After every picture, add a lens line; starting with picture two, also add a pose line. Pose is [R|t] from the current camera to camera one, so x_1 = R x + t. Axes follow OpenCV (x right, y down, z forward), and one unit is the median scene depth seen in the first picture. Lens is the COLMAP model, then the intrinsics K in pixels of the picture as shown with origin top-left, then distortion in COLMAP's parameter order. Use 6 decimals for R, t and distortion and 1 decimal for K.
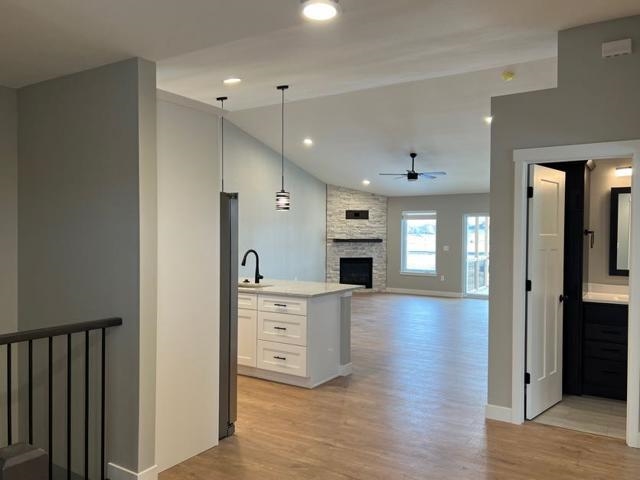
lens RADIAL K [[508.4, 0, 317.3], [0, 508.4, 238.5], [0, 0, 1]] dist [0.035860, -0.009821]
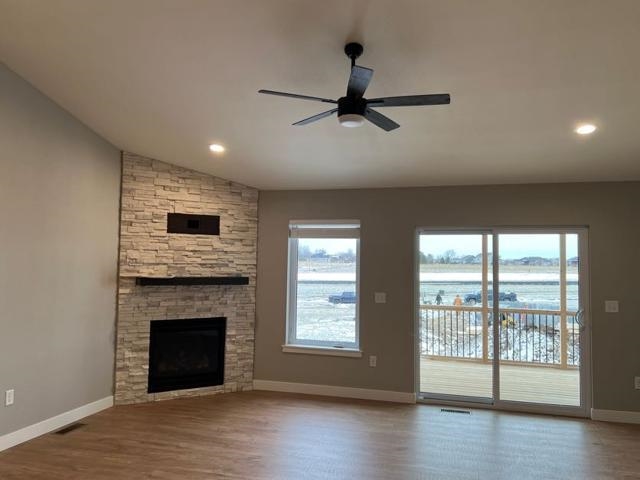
lens RADIAL K [[508.4, 0, 317.3], [0, 508.4, 238.5], [0, 0, 1]] dist [0.035860, -0.009821]
pose [[0.958192, 0.023678, 0.285144, 0.054637], [-0.010763, 0.998848, -0.046774, -0.013748], [-0.285923, 0.041749, 0.957343, 0.534508]]
